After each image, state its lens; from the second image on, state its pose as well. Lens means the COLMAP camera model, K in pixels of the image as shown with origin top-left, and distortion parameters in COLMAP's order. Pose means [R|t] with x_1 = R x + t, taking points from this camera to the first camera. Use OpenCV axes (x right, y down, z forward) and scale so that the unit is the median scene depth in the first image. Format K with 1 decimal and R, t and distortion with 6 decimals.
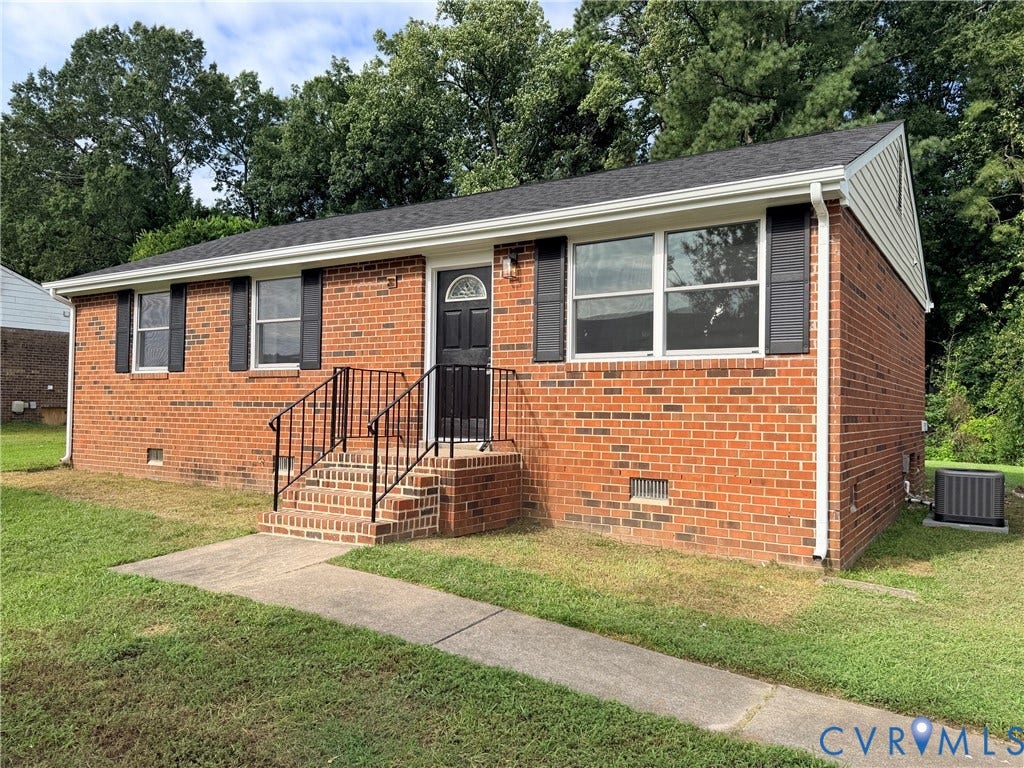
lens RADIAL K [[720.2, 0, 513.0], [0, 720.2, 383.5], [0, 0, 1]] dist [0.073065, -0.069173]
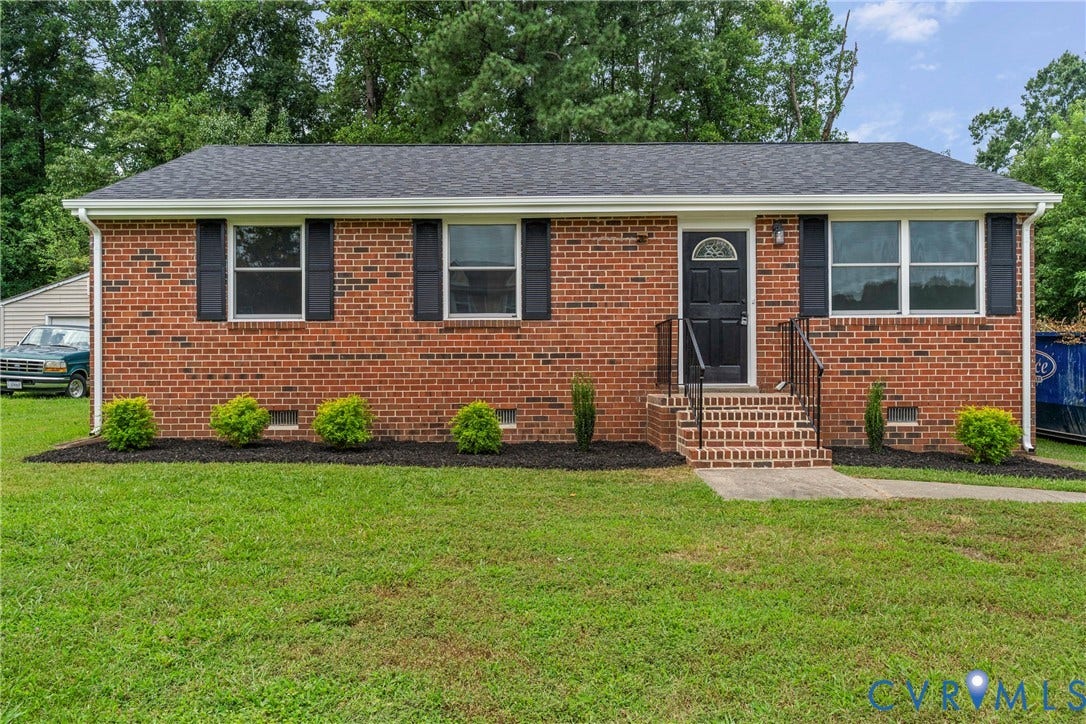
lens RADIAL K [[790.9, 0, 543.0], [0, 790.9, 362.0], [0, 0, 1]] dist [0.004434, -0.001941]
pose [[0.860282, -0.013133, 0.509650, -0.995795], [-0.001641, 0.999592, 0.028528, 0.008363], [-0.509817, -0.025379, 0.859909, 0.081952]]
